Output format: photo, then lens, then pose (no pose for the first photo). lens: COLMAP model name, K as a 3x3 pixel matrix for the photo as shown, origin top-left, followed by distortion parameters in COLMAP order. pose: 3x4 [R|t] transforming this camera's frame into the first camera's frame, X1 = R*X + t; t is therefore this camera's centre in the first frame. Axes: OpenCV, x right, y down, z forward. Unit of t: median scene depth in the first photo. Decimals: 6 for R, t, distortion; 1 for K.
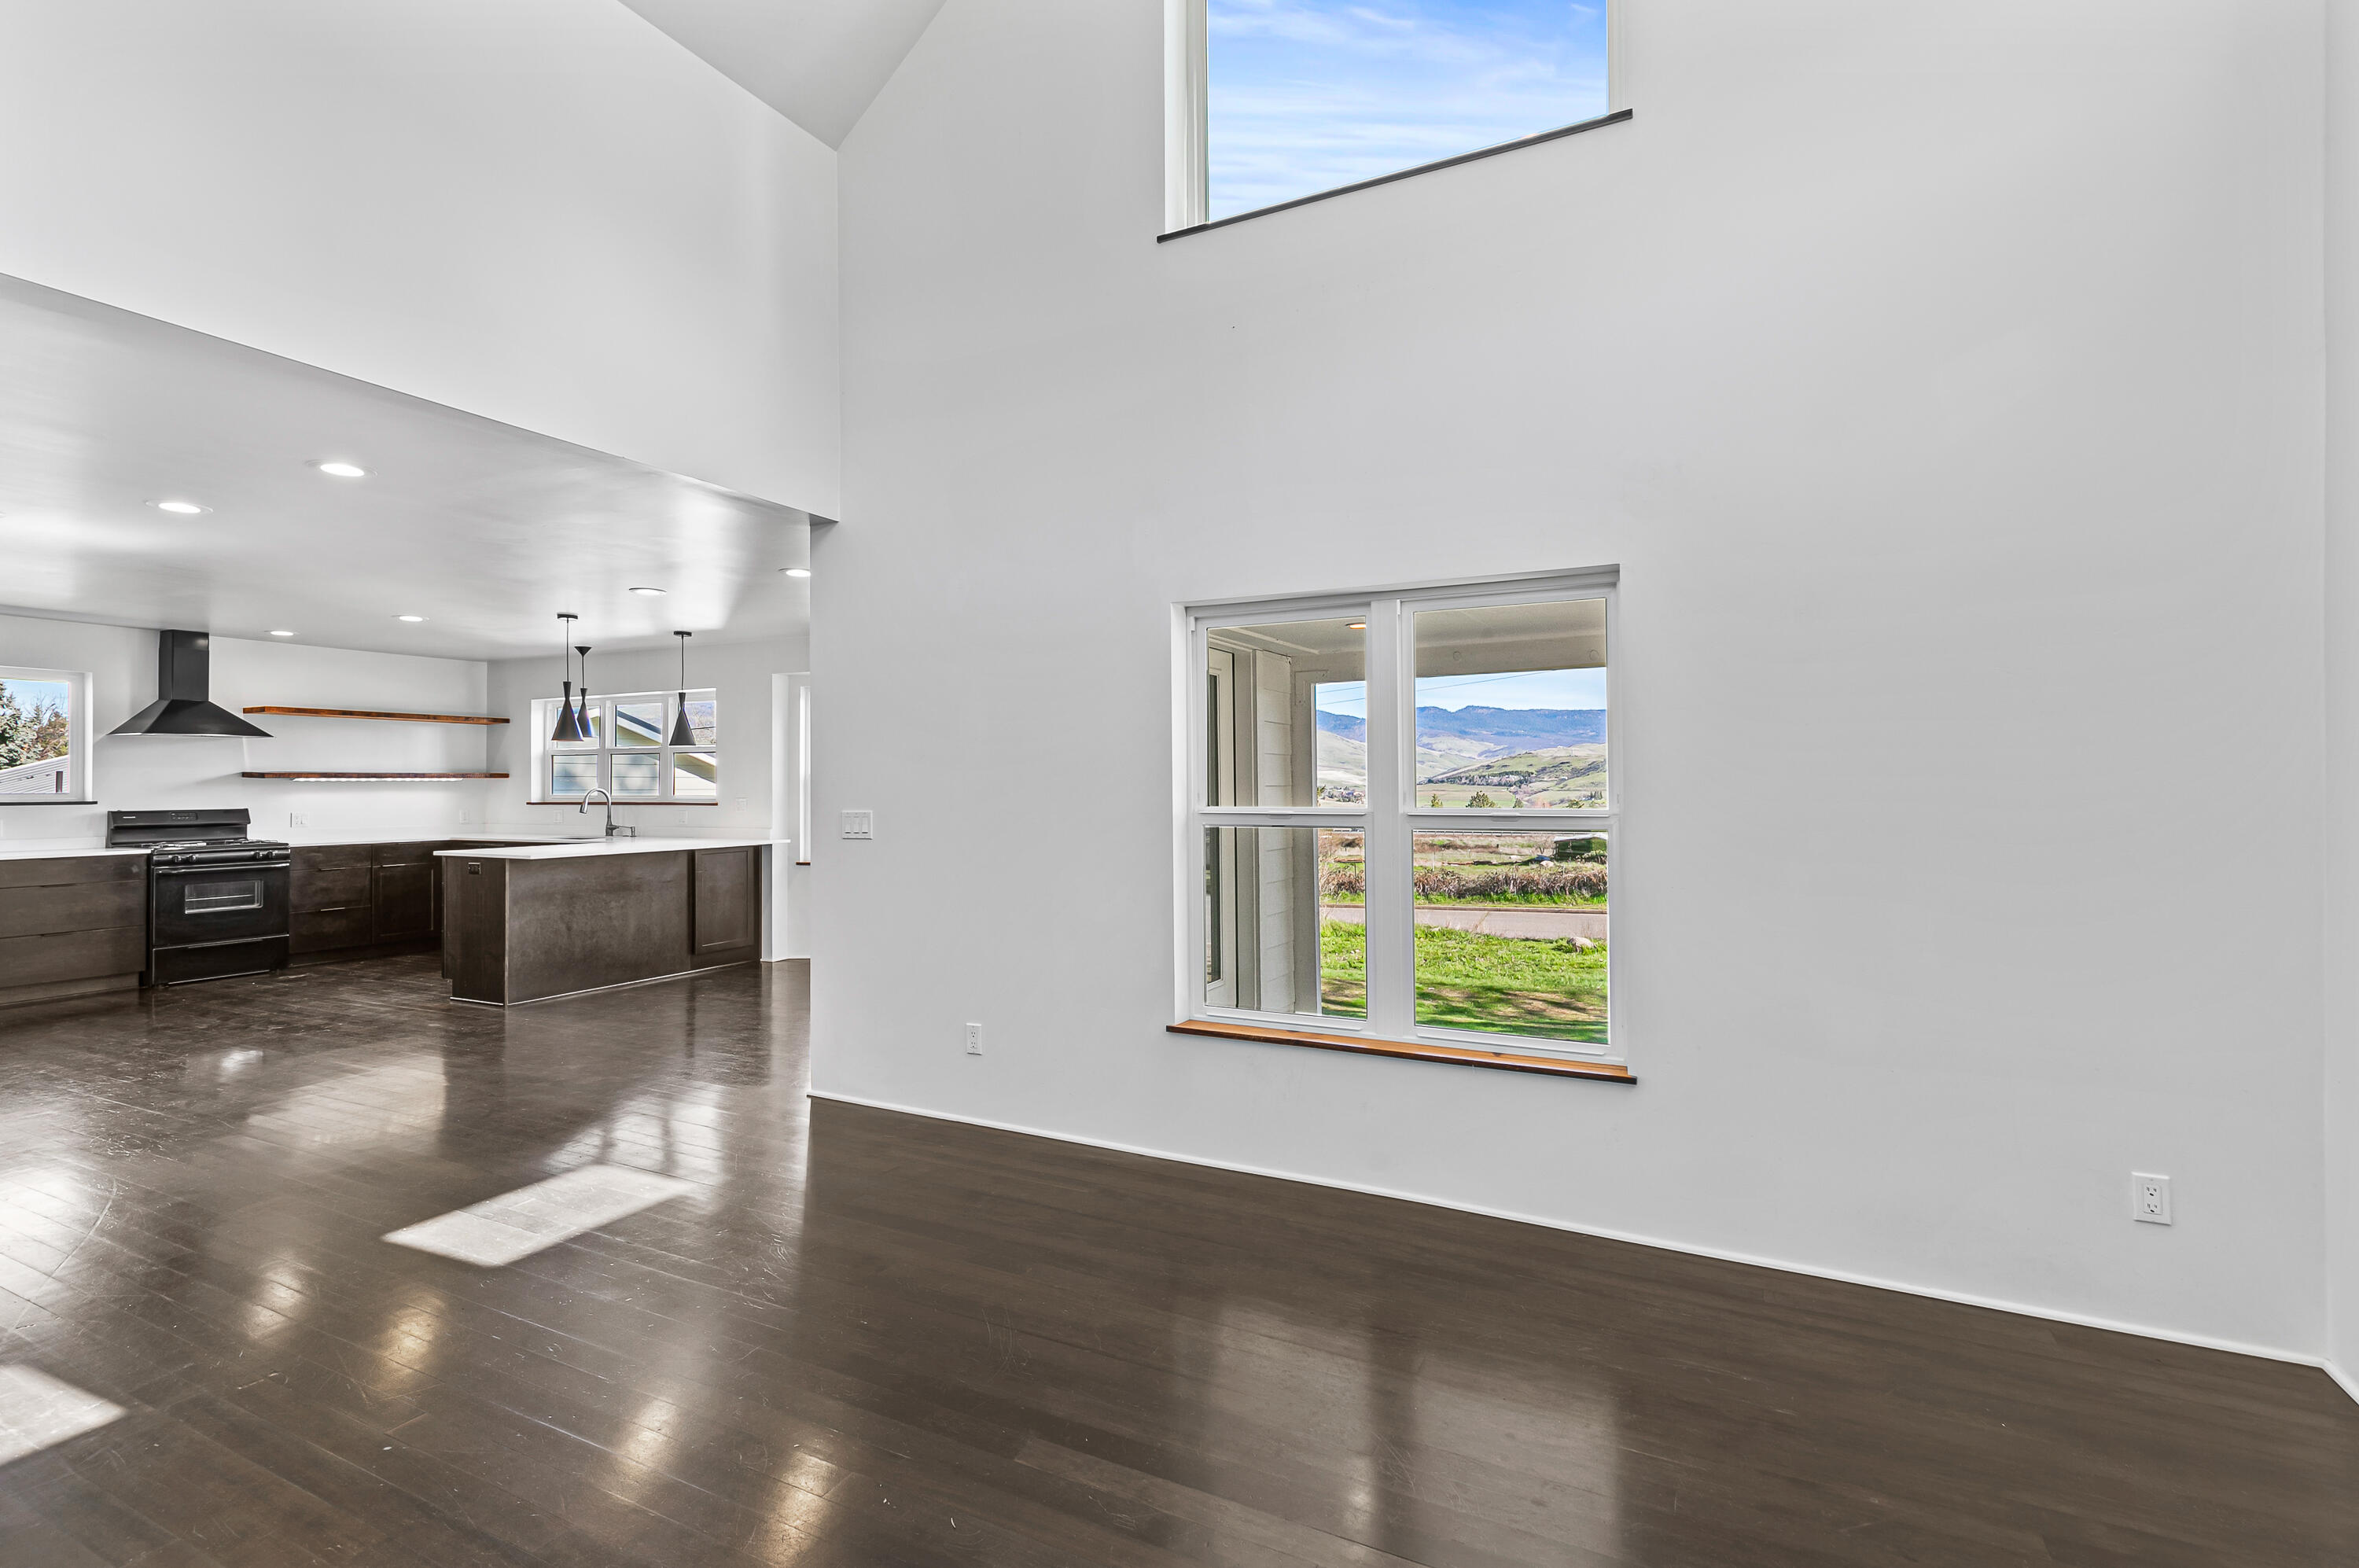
lens RADIAL K [[1075.7, 0, 1160.8], [0, 1075.7, 767.3], [0, 0, 1]] dist [0.005748, 0.000998]
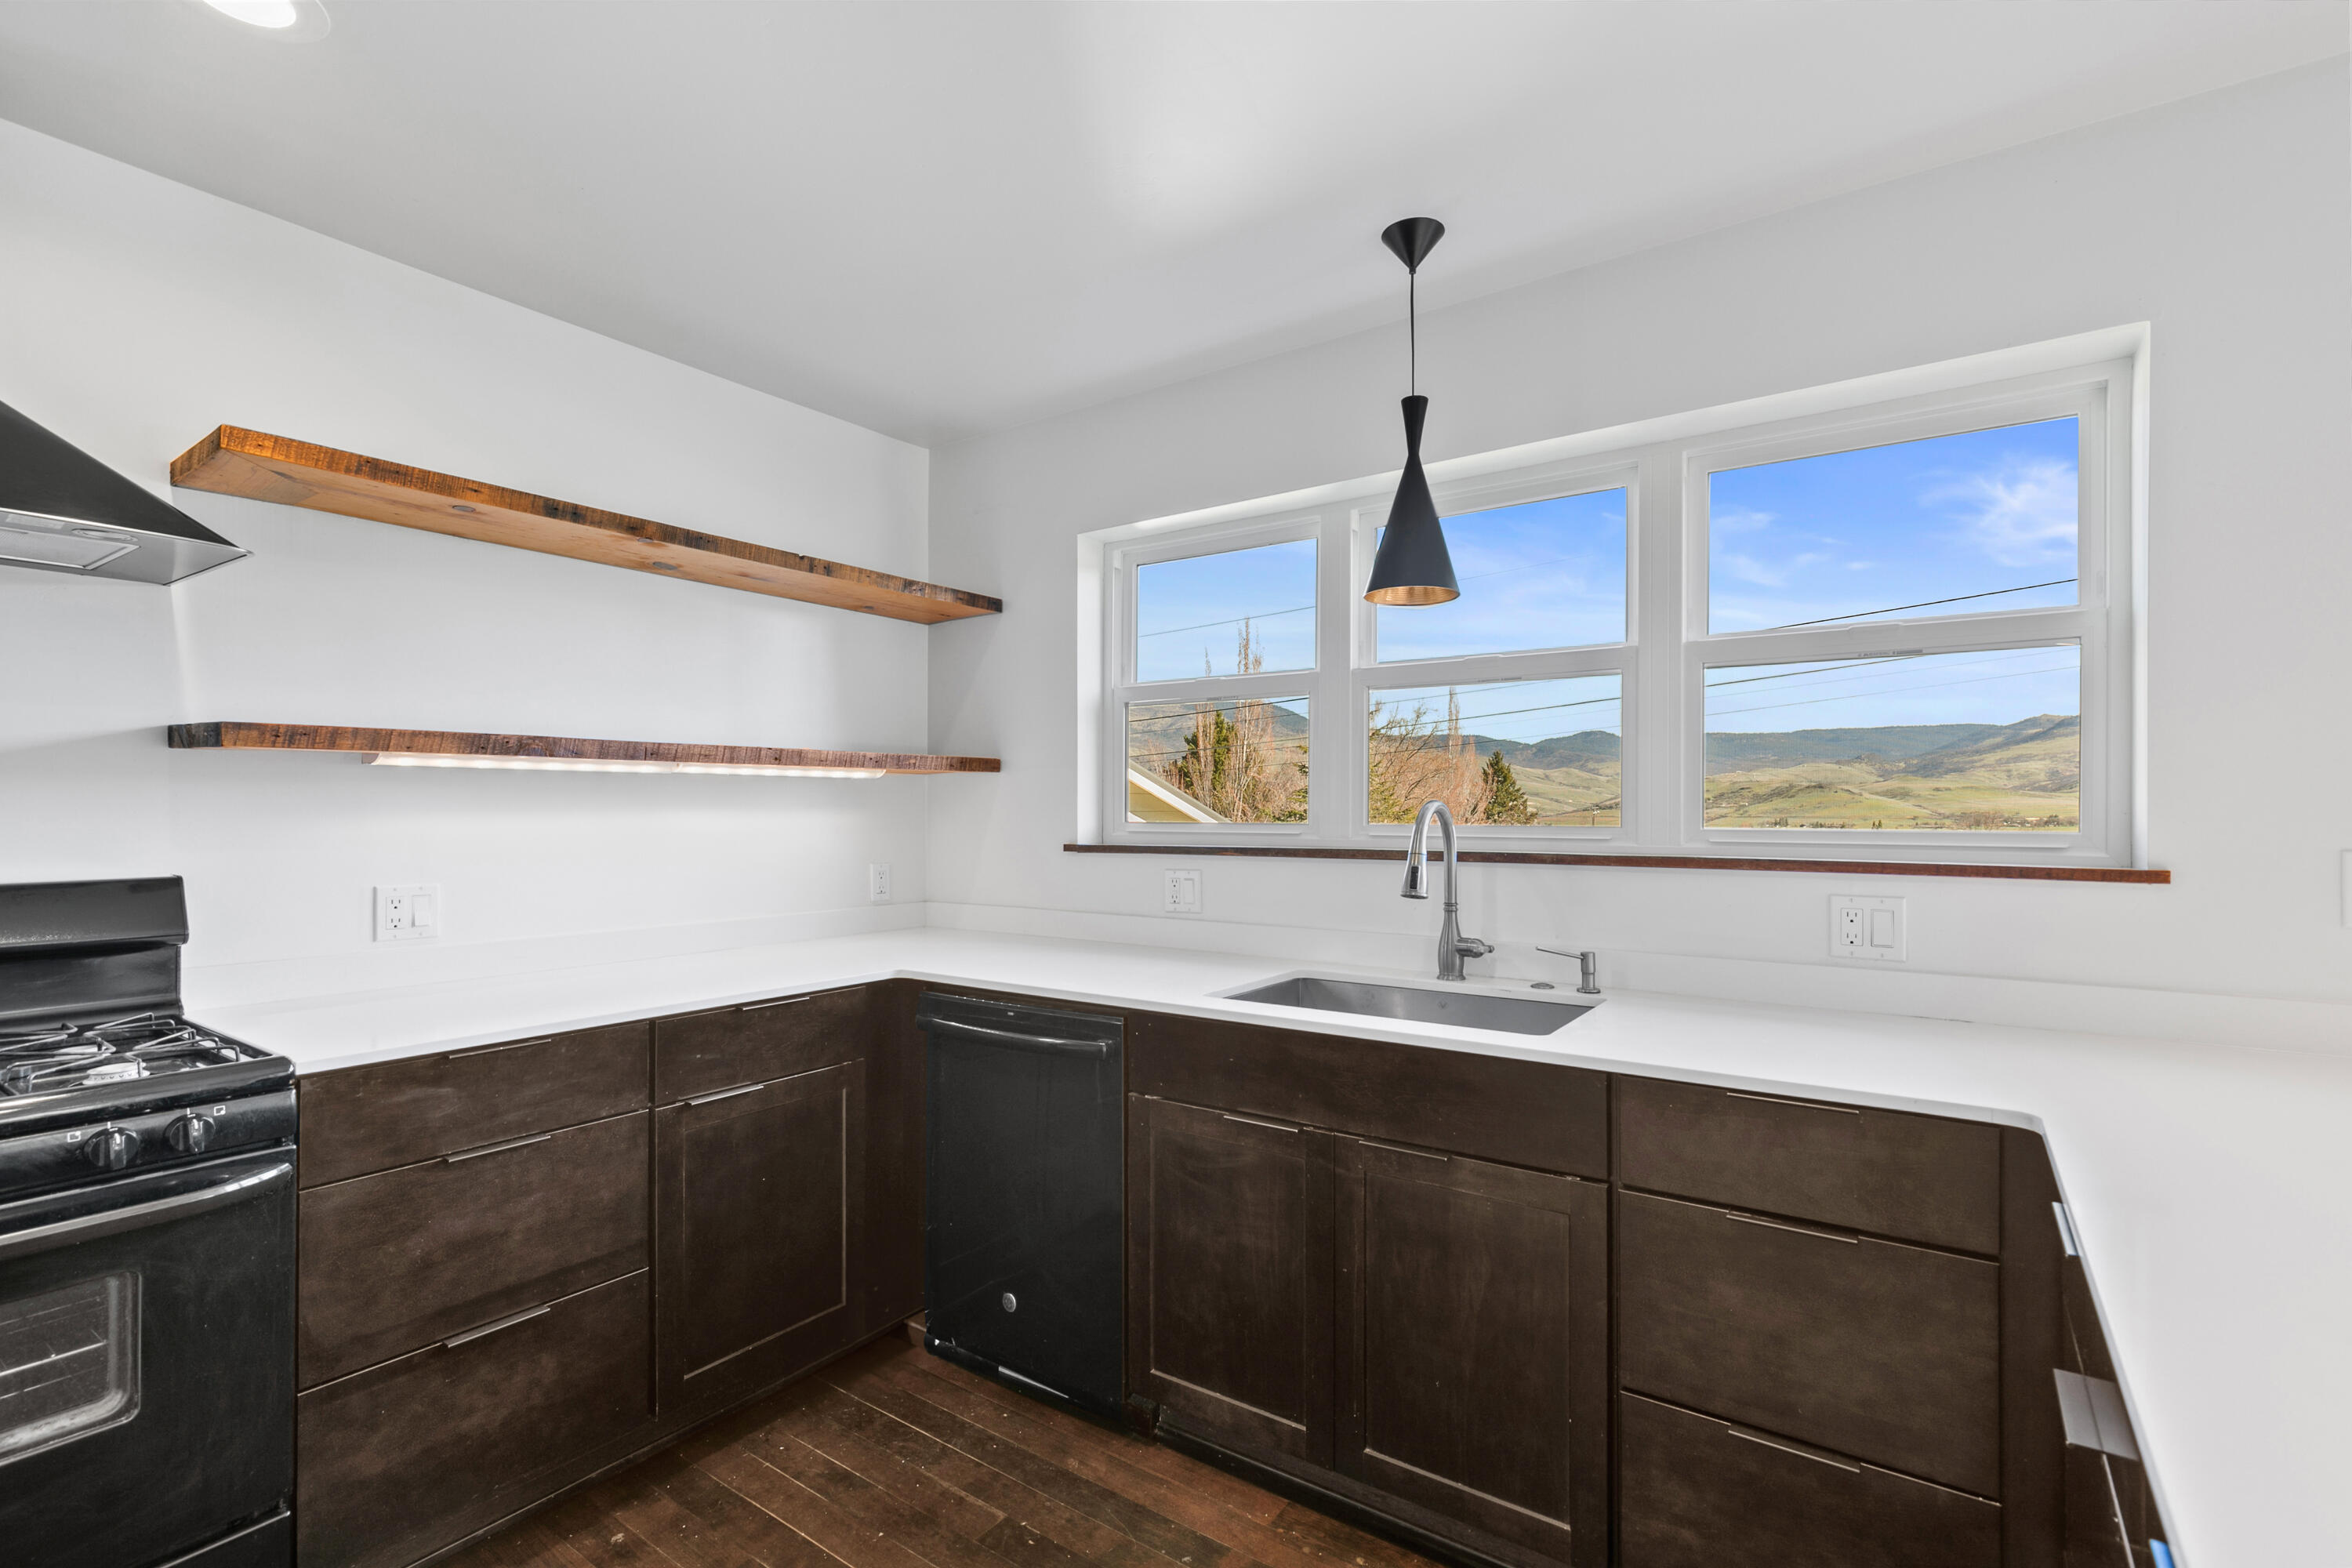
lens RADIAL K [[1072.5, 0, 1189.4], [0, 1072.5, 791.1], [0, 0, 1]] dist [0.005748, 0.000998]
pose [[0.992081, 0.000693, -0.125596, -0.611028], [-0.000776, 1.000000, -0.000617, 0.019788], [0.125596, 0.000709, 0.992081, 0.814838]]
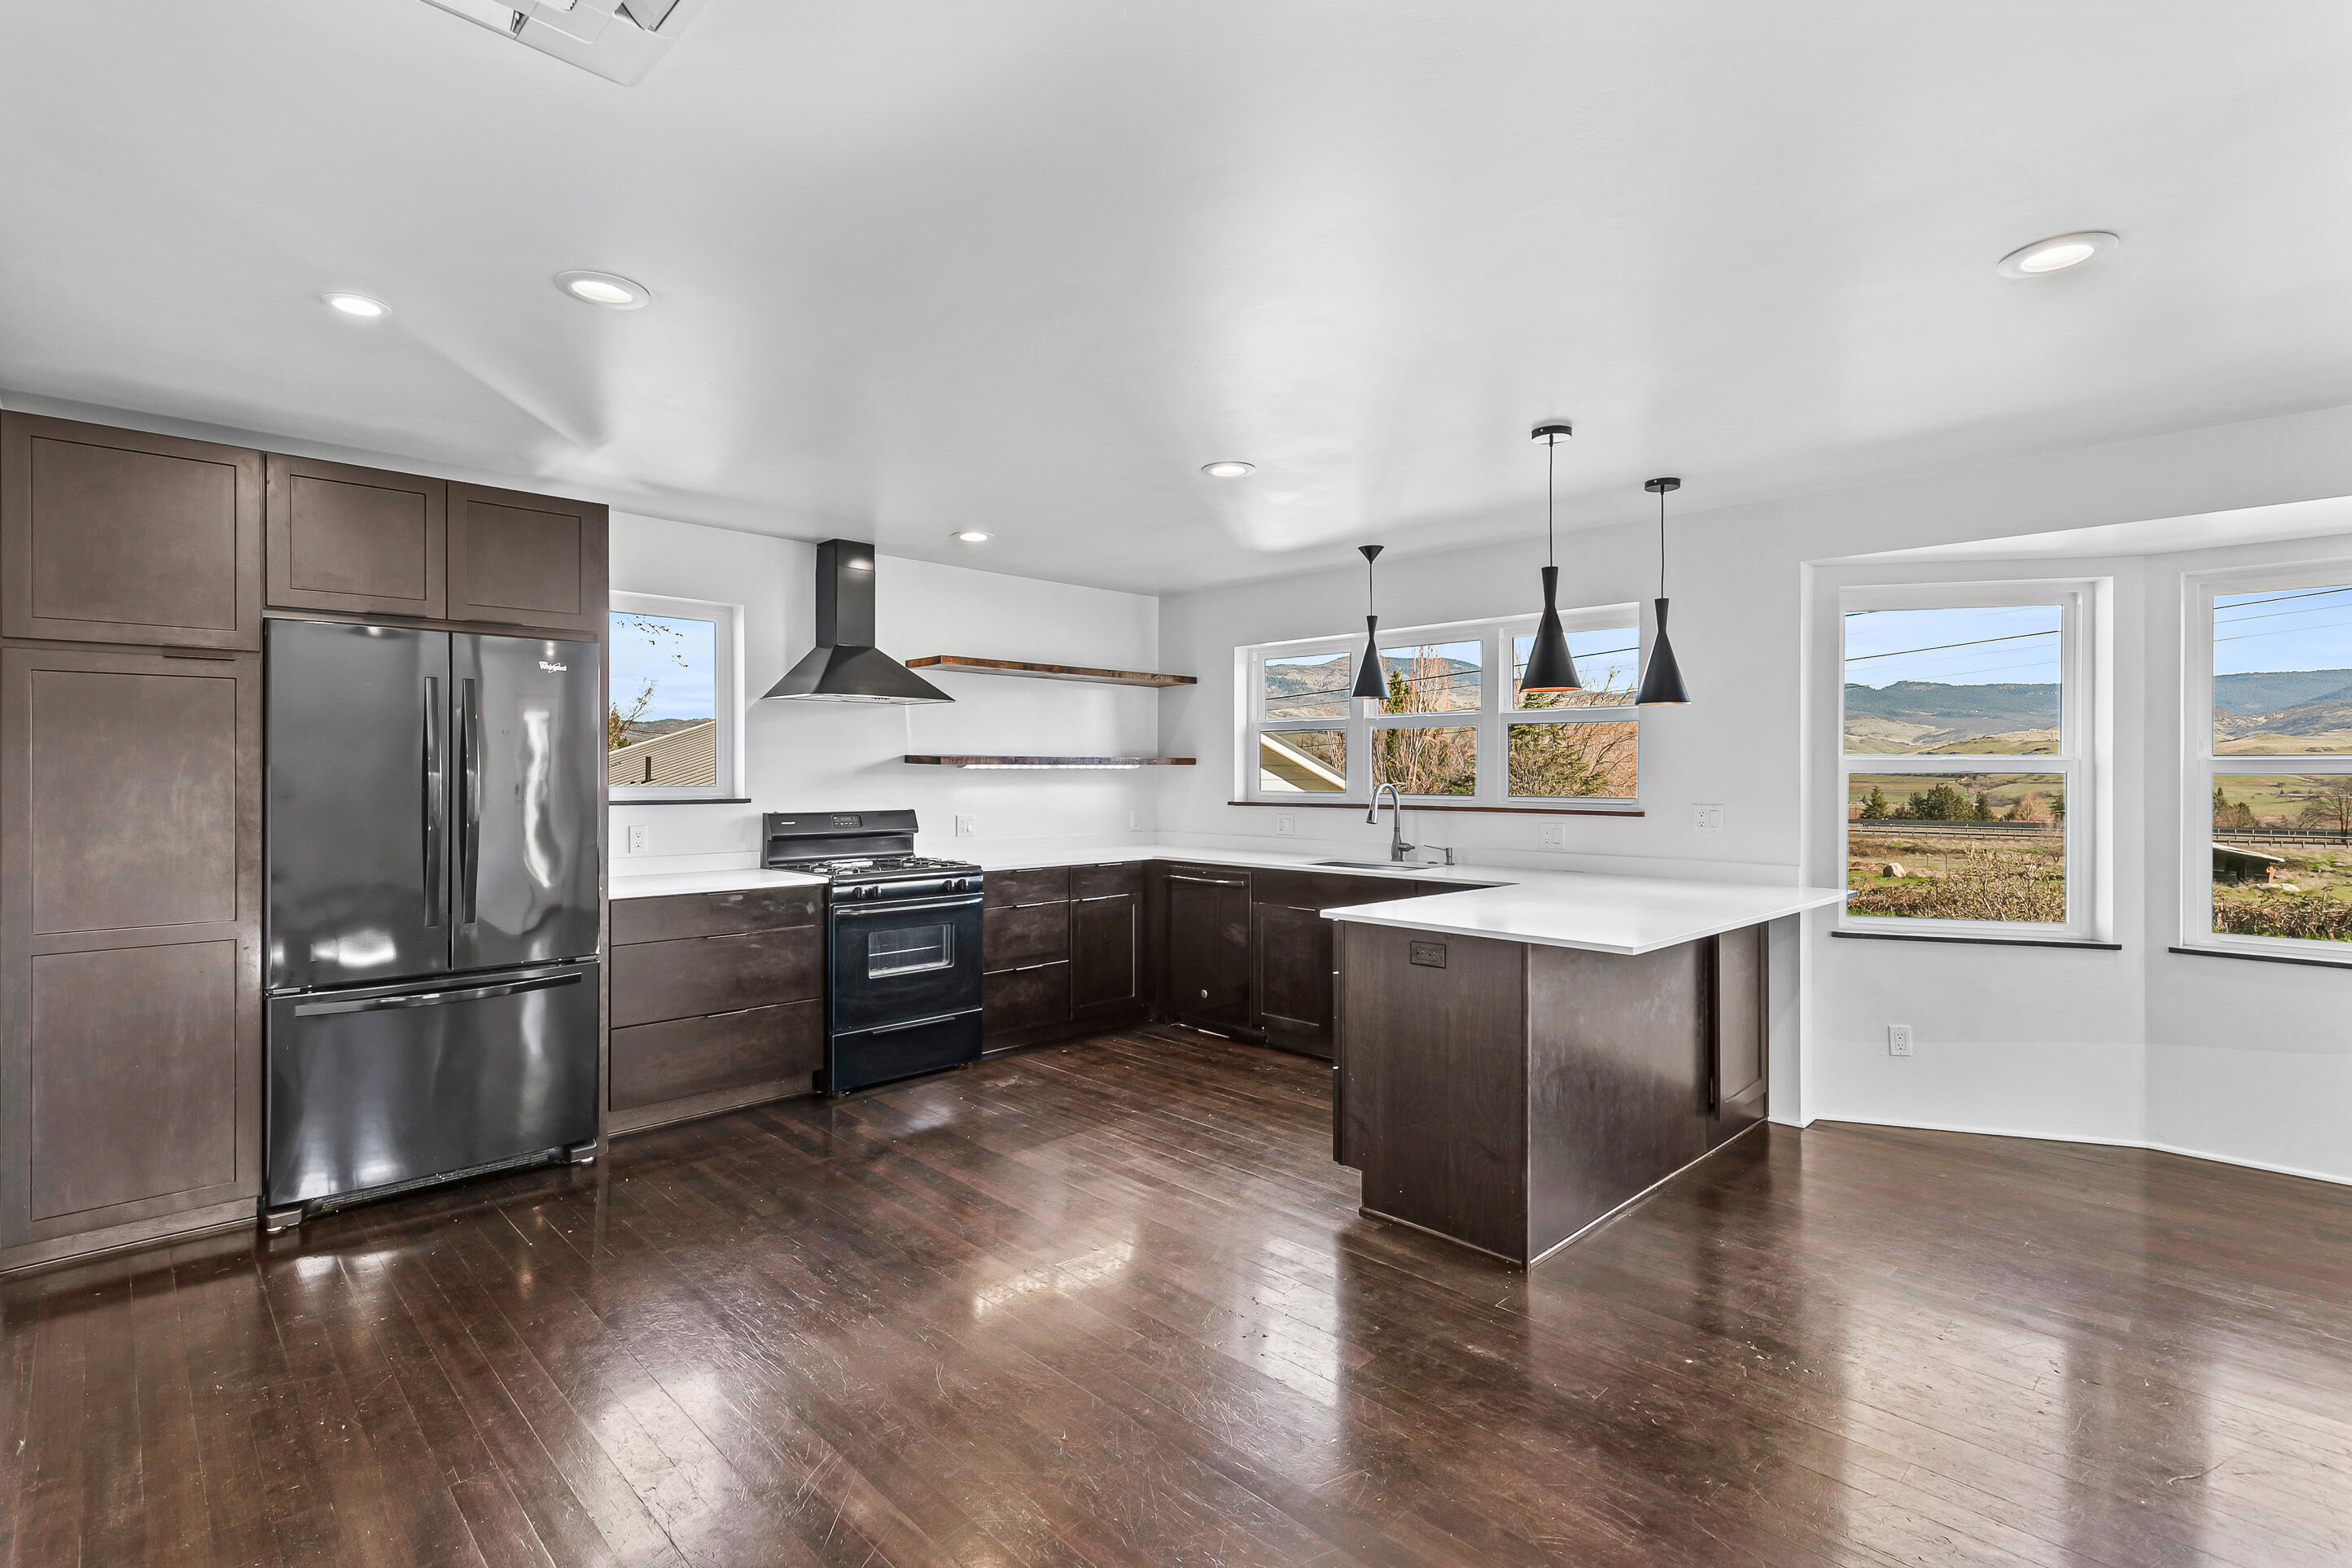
lens RADIAL K [[1072.5, 0, 1113.9], [0, 1072.5, 759.1], [0, 0, 1]] dist [0.005748, 0.000998]
pose [[0.937535, -0.000106, -0.347891, -0.509924], [0.001372, 0.999993, 0.003394, 0.004970], [0.347888, -0.003659, 0.937529, 0.429938]]
